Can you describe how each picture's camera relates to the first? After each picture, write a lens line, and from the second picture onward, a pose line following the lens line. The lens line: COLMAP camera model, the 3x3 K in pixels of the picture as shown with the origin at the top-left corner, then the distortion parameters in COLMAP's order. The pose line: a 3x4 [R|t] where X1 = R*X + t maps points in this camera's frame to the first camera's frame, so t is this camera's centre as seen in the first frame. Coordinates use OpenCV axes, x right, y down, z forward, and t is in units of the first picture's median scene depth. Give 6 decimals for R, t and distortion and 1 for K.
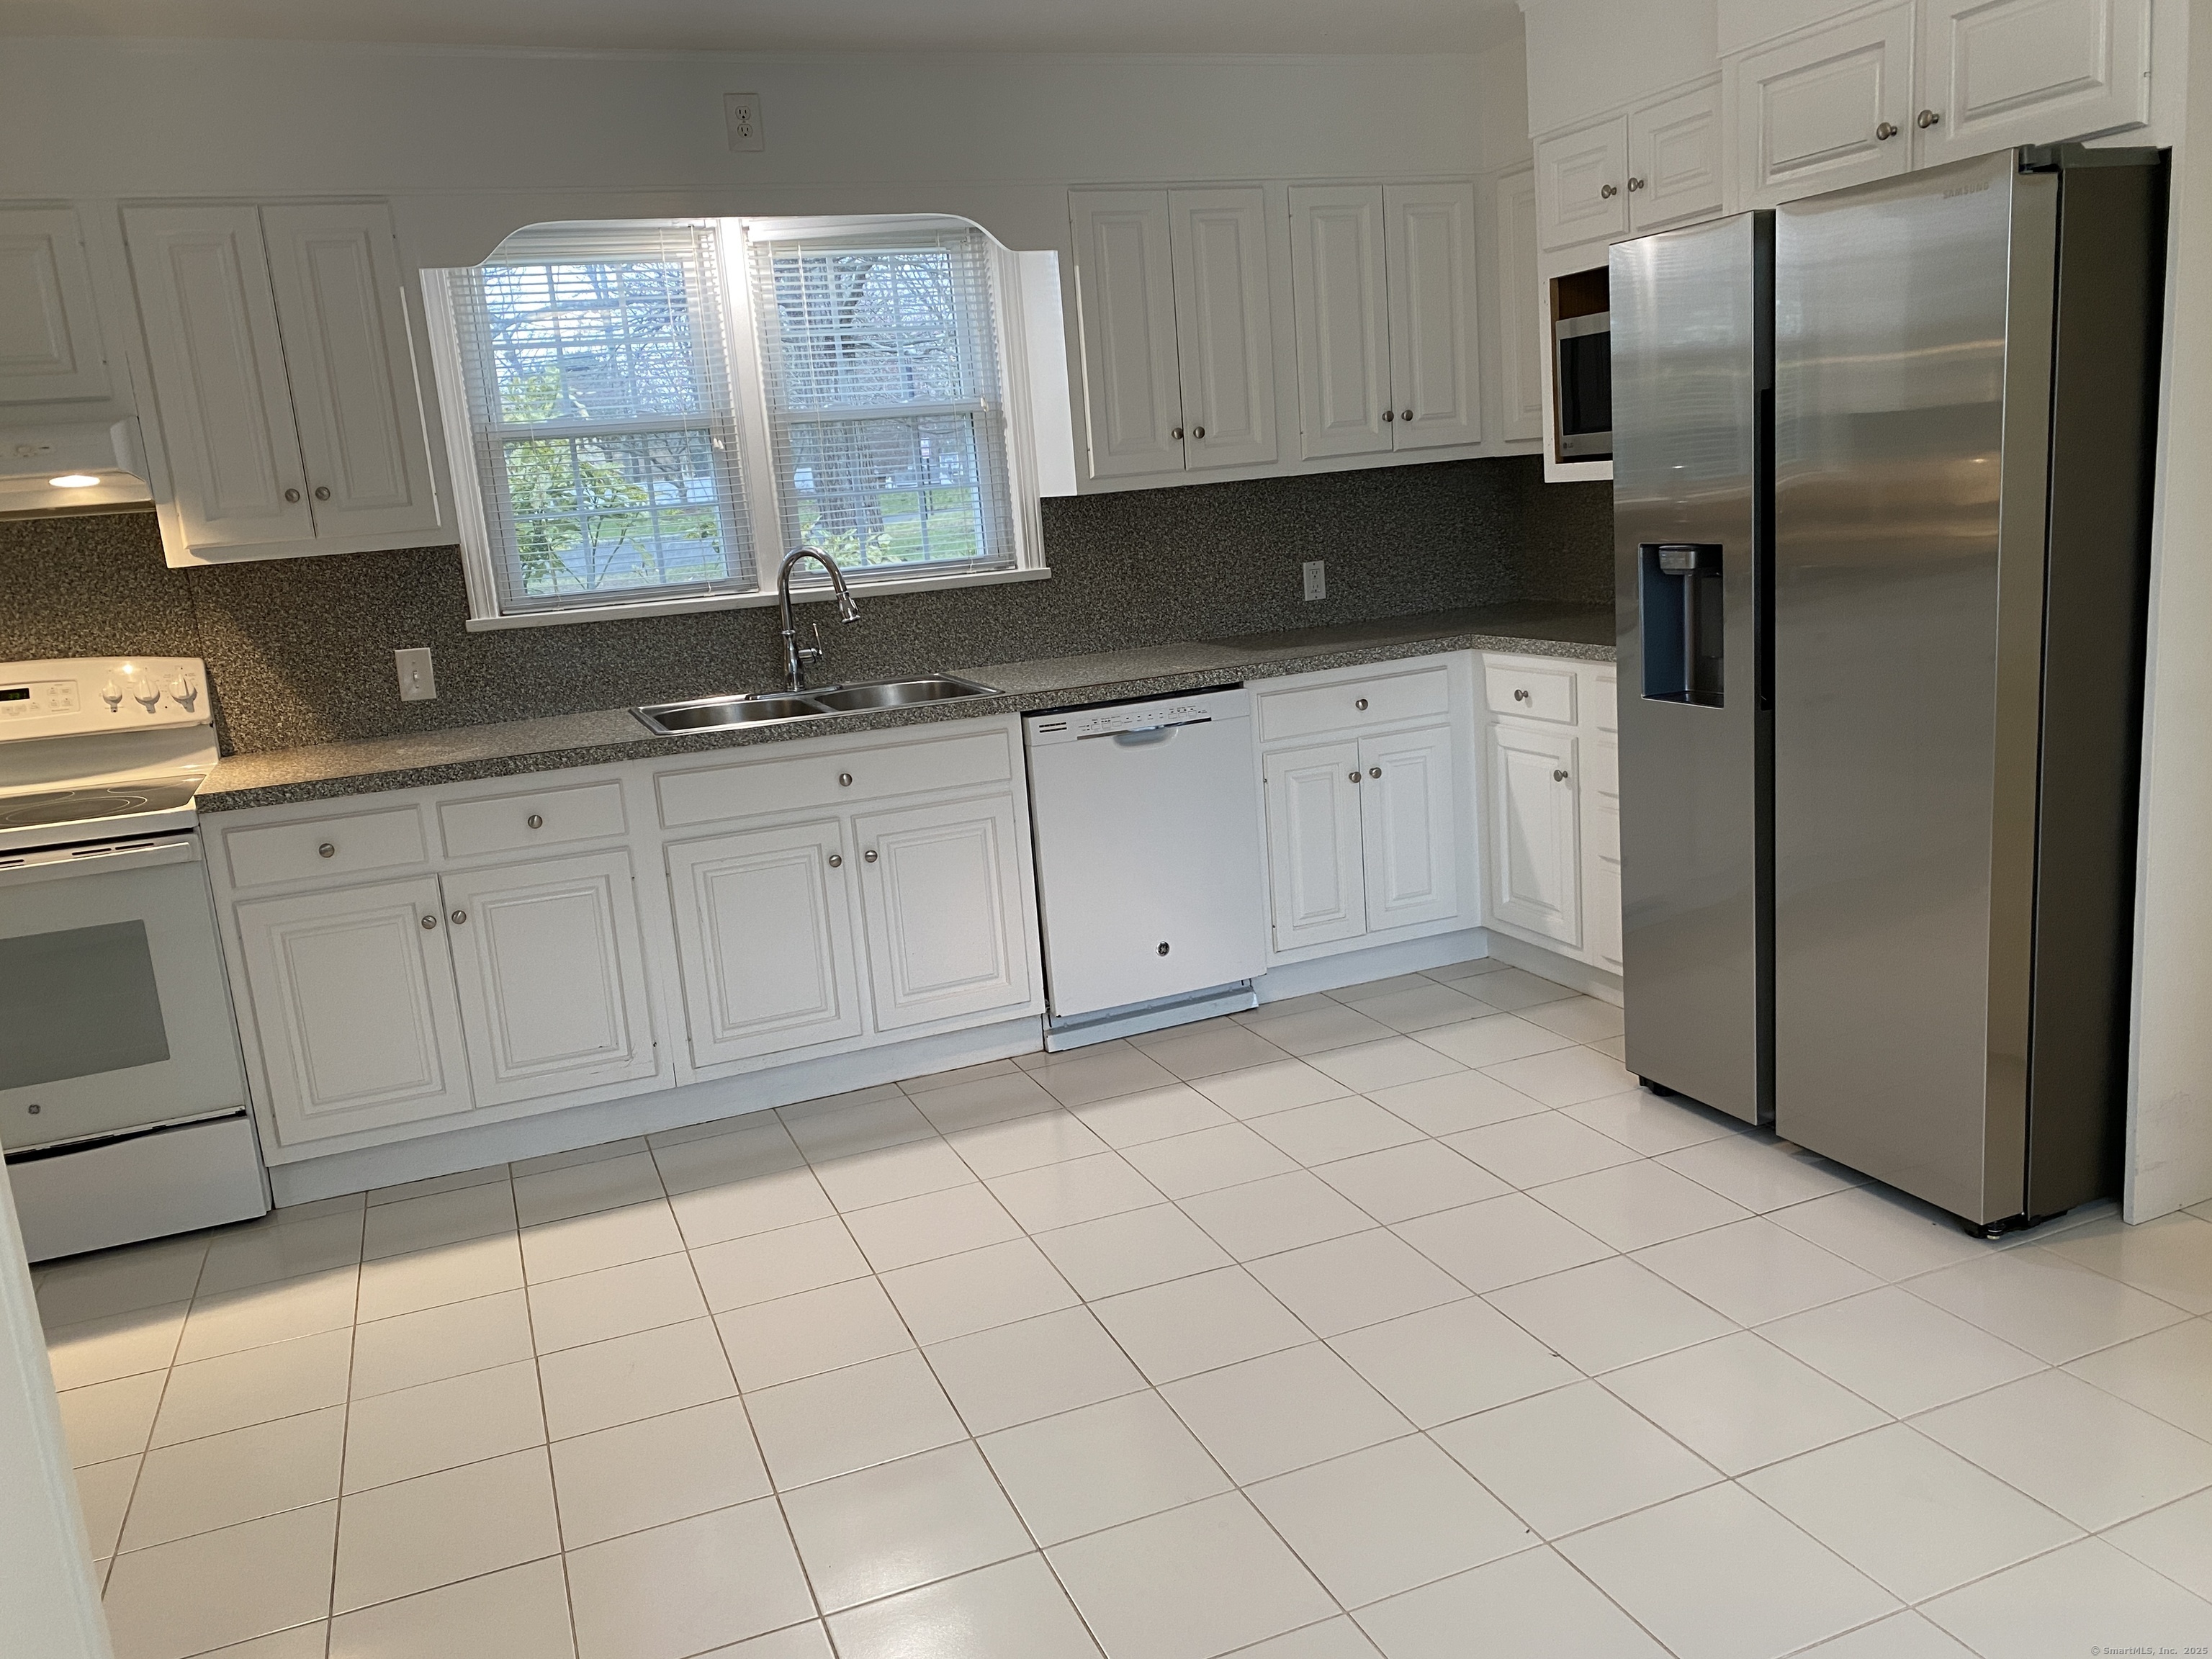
lens RADIAL K [[1688.7, 0, 1106.0], [0, 1688.7, 829.5], [0, 0, 1]] dist [0.103087, -0.186429]
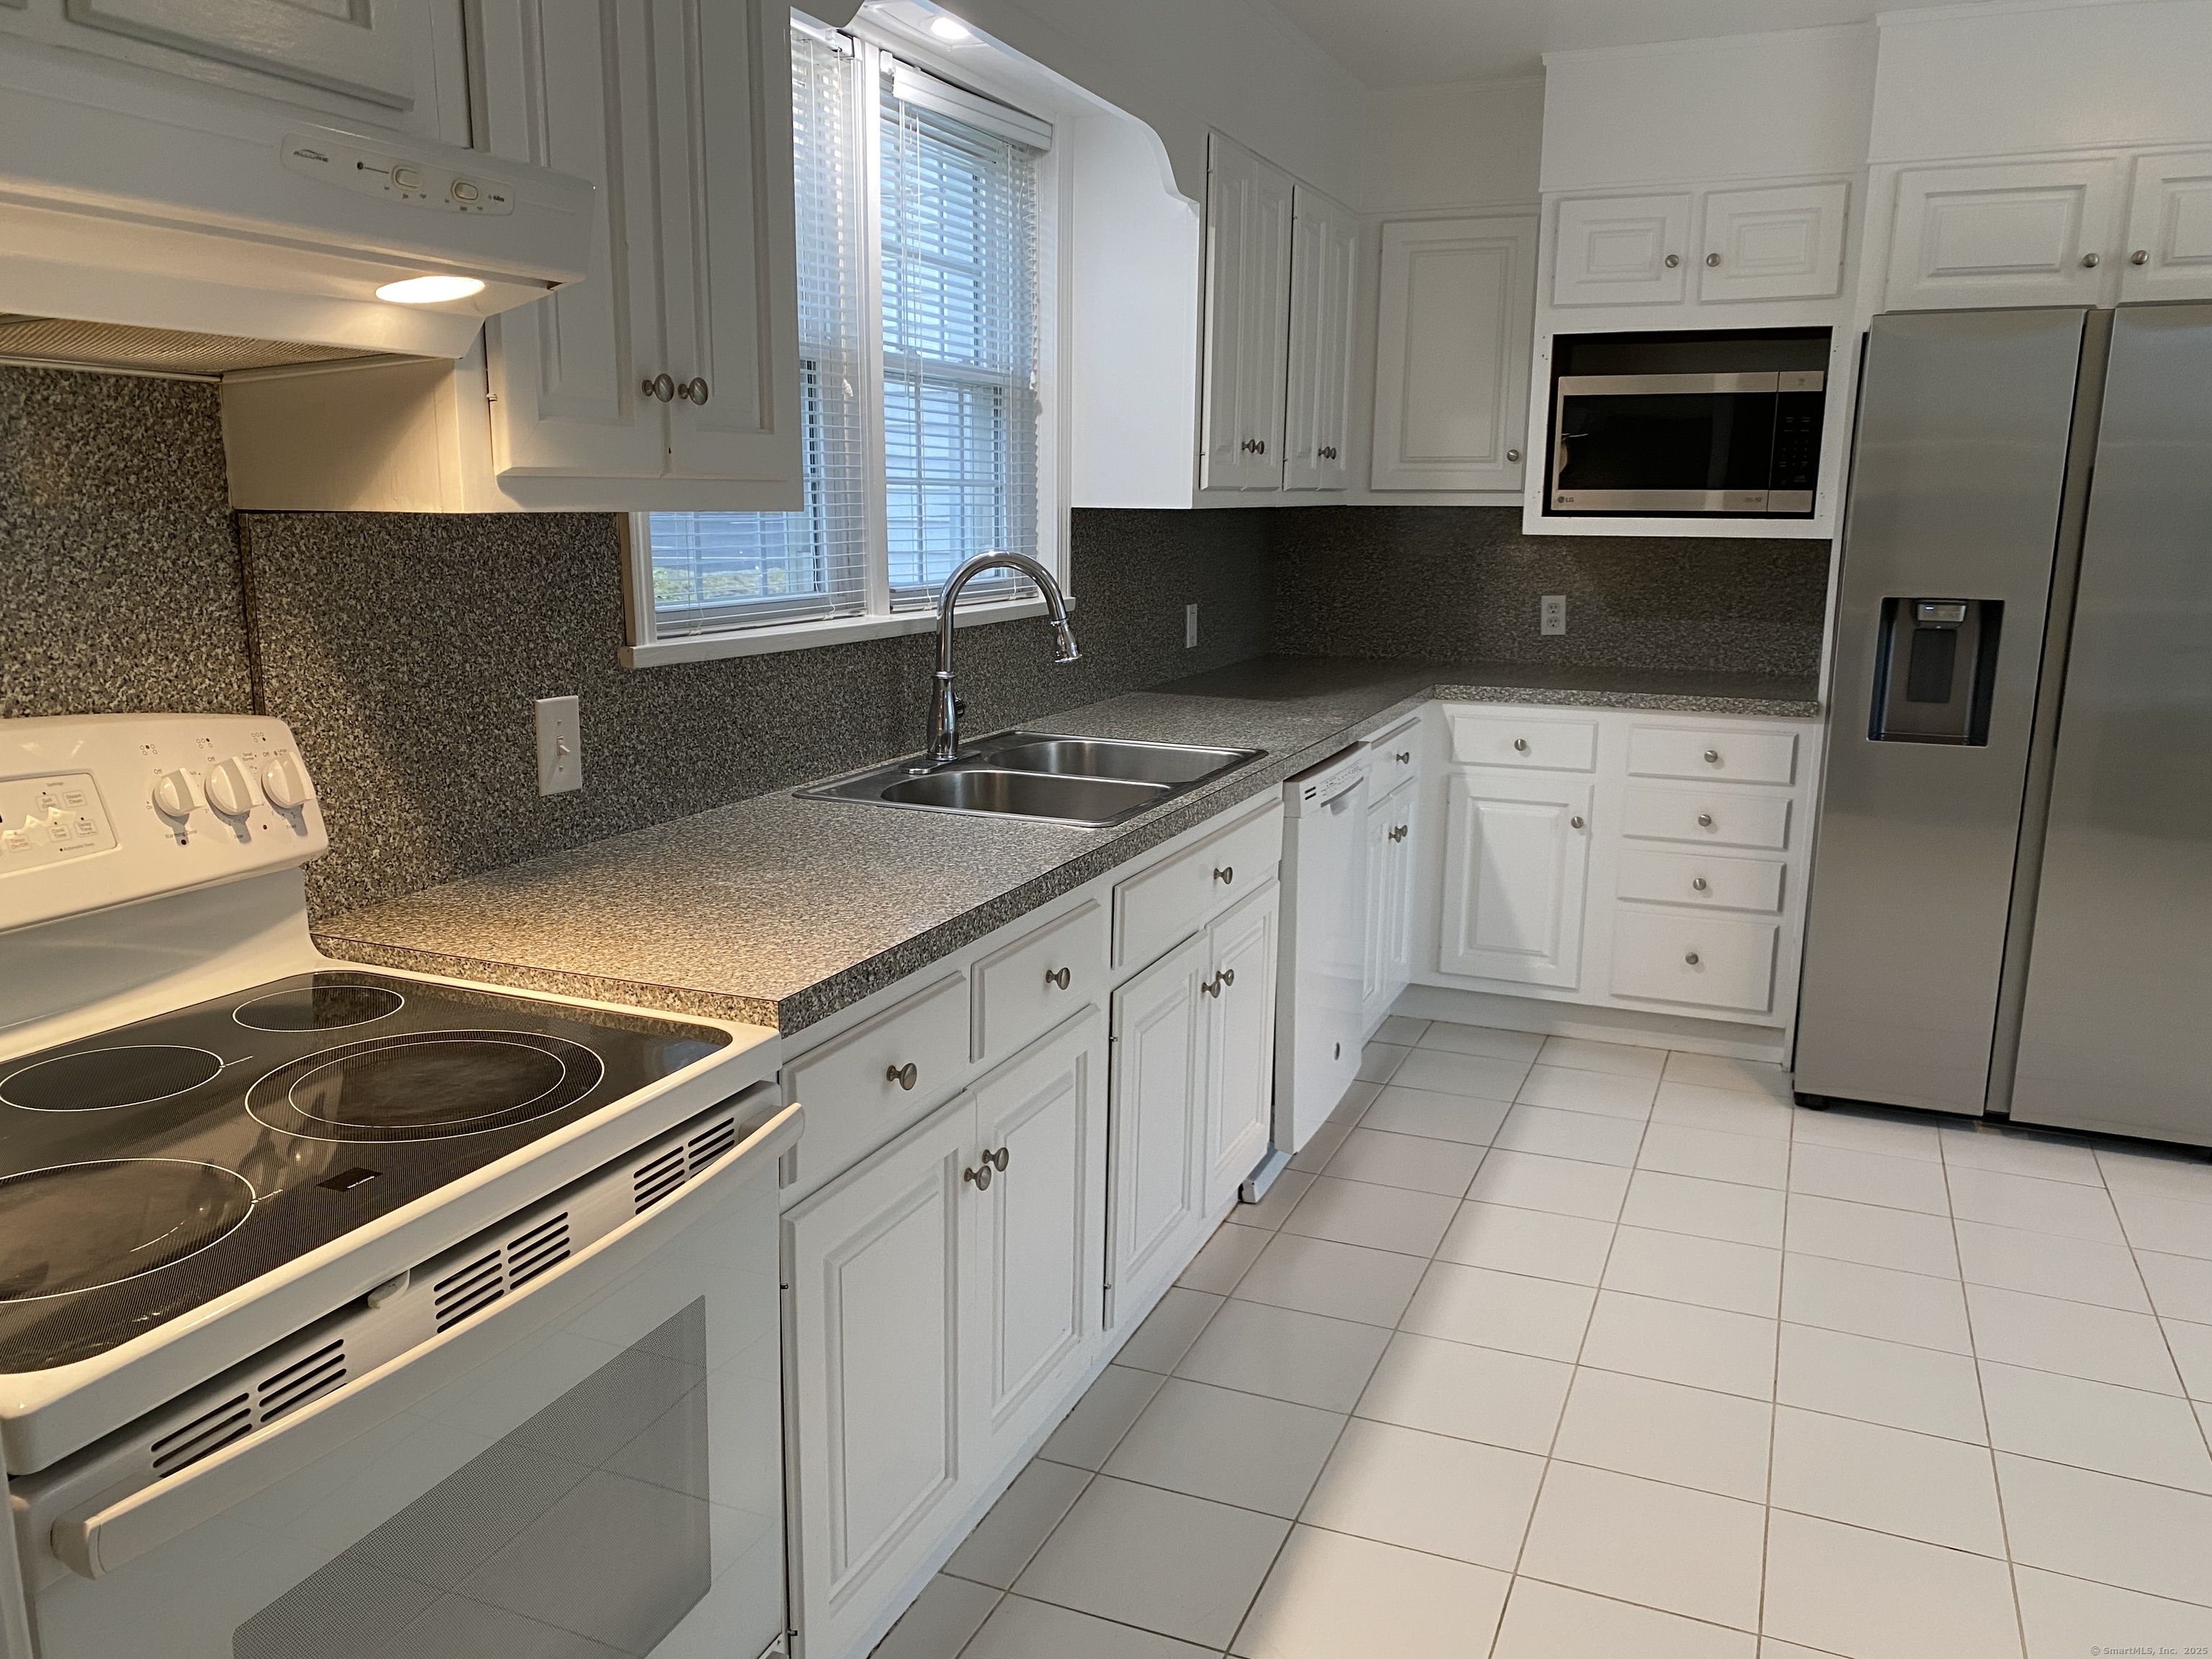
lens RADIAL K [[1656.8, 0, 1078.6], [0, 1656.8, 861.5], [0, 0, 1]] dist [0.008945, -0.018882]
pose [[0.707156, -0.068561, 0.703726, -0.662224], [0.082103, 0.996517, 0.014584, -0.048490], [-0.702275, 0.047465, 0.710322, 0.516640]]
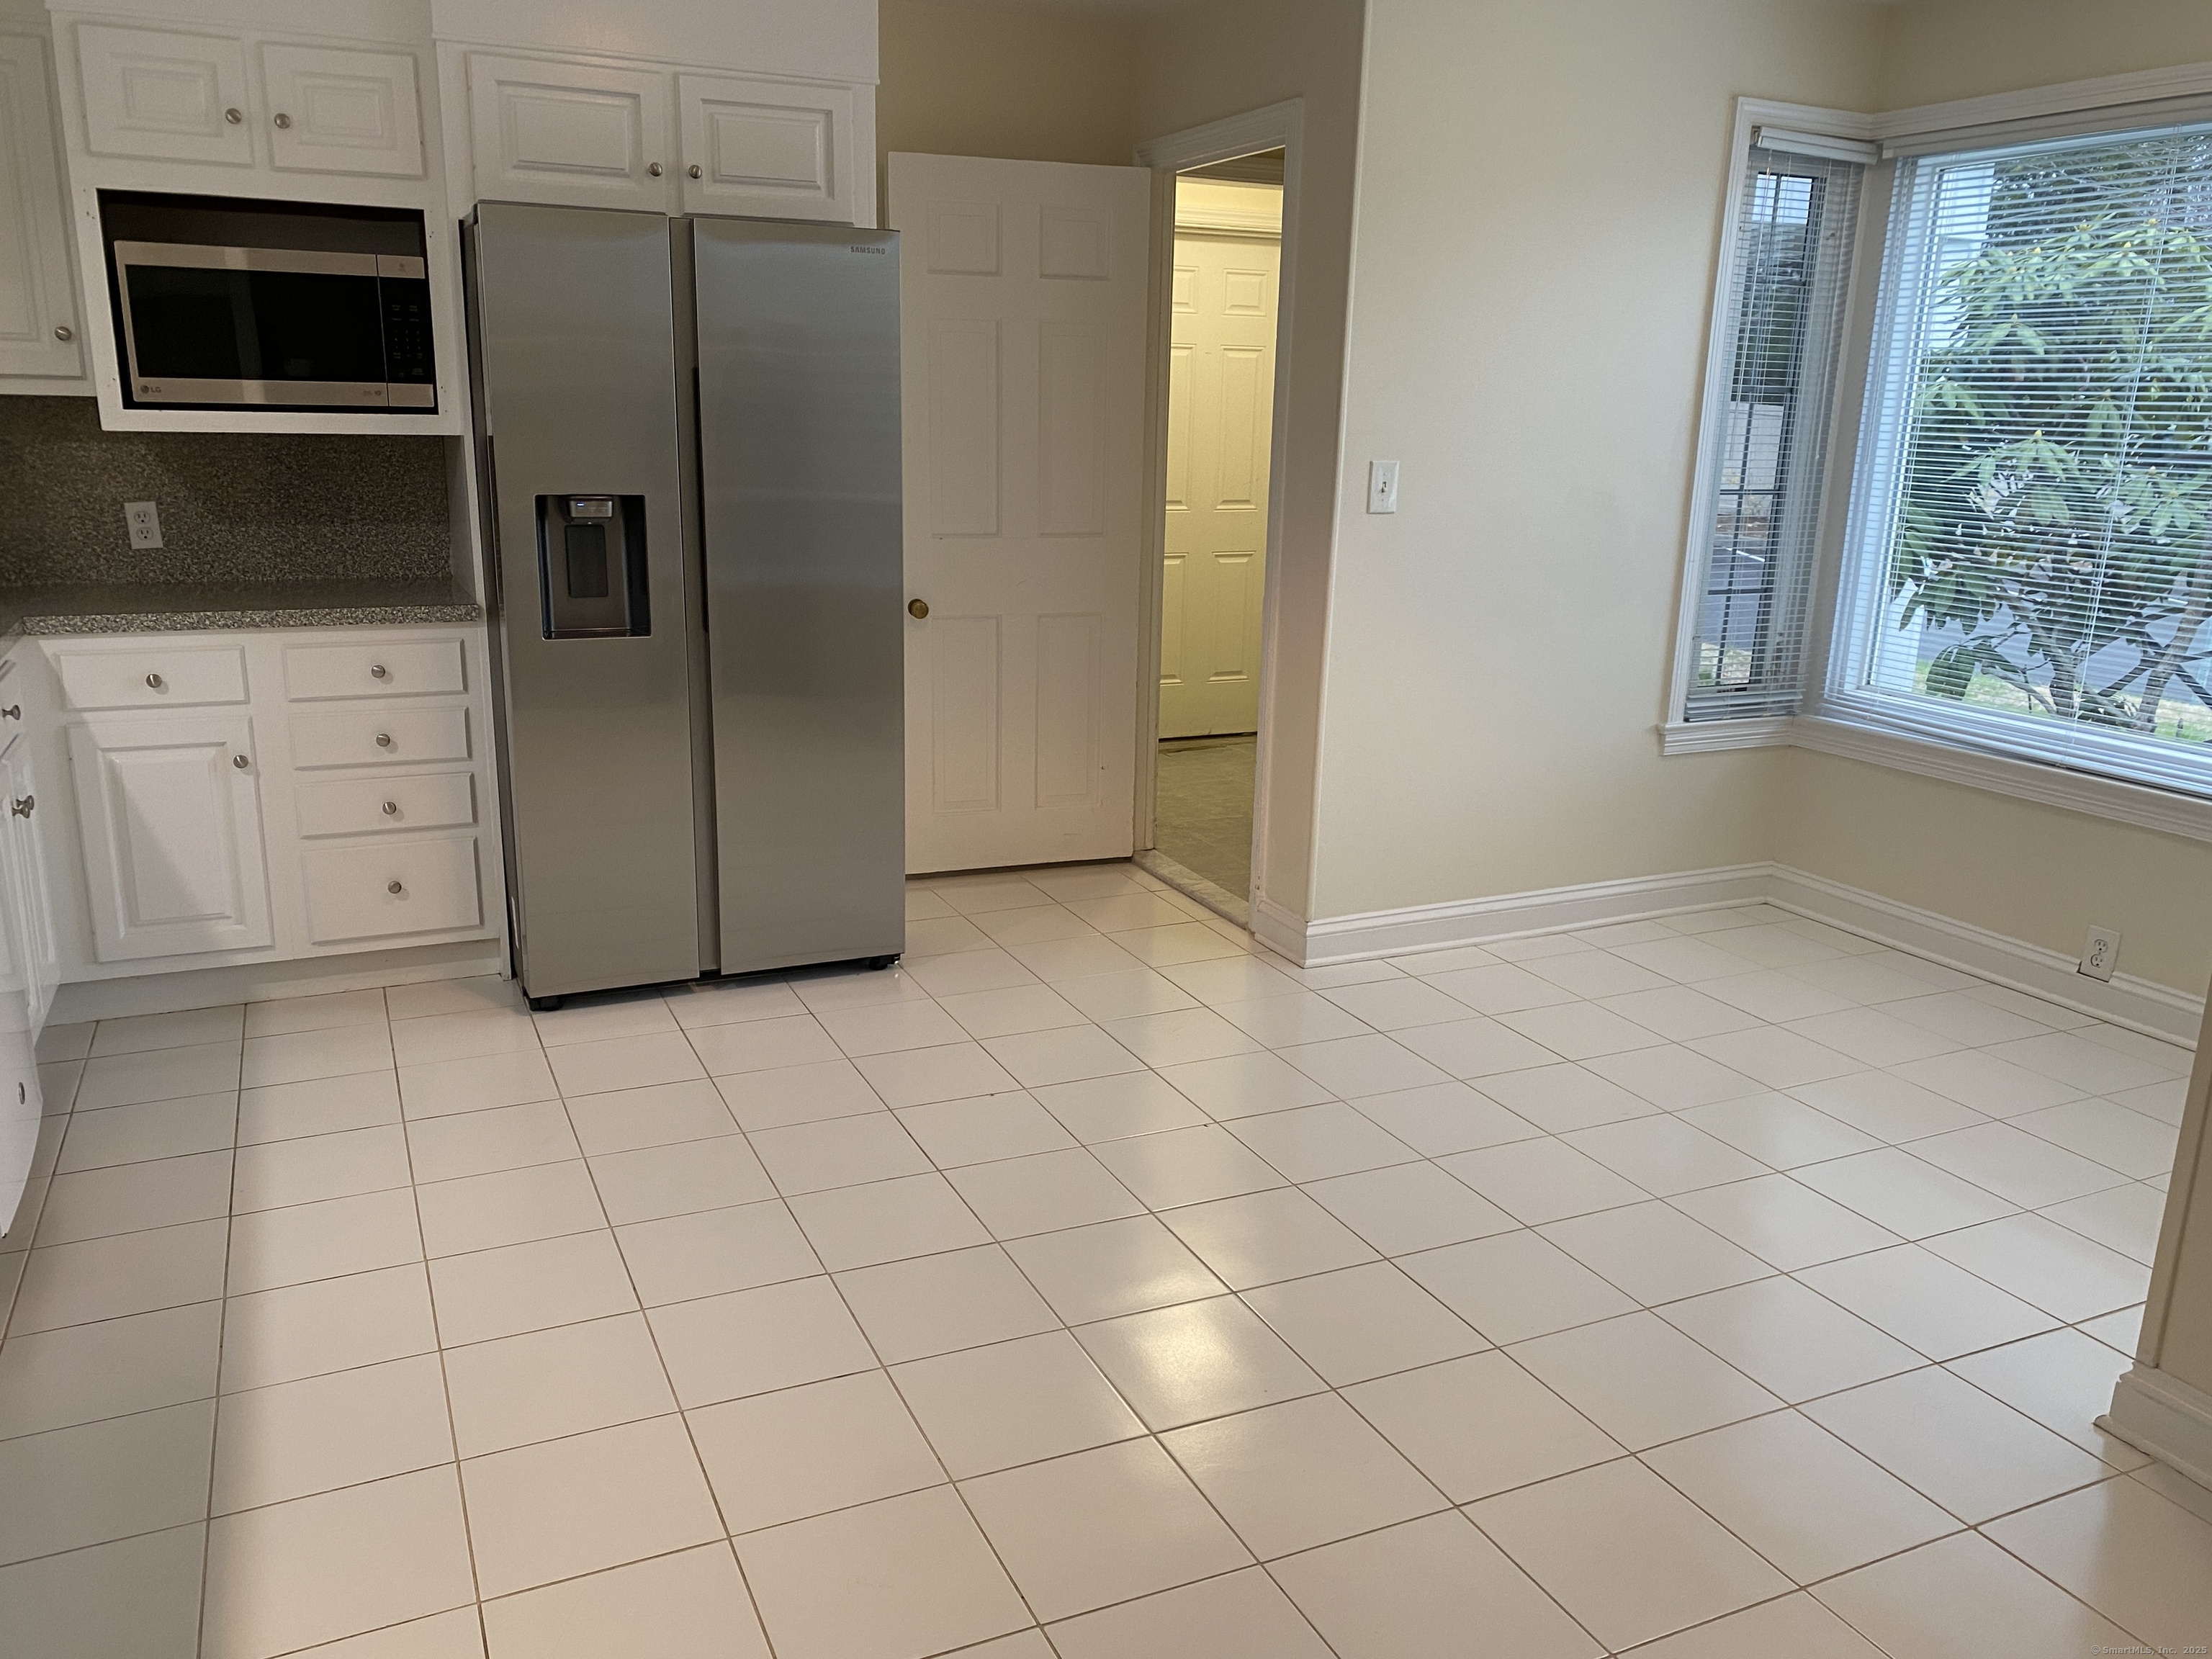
lens RADIAL K [[1656.8, 0, 1078.6], [0, 1656.8, 861.5], [0, 0, 1]] dist [0.008945, -0.018882]
pose [[-0.058806, -0.184110, 0.981145, -0.644818], [0.185681, 0.963677, 0.191962, -0.068392], [-0.980849, 0.193469, -0.022484, 0.609828]]
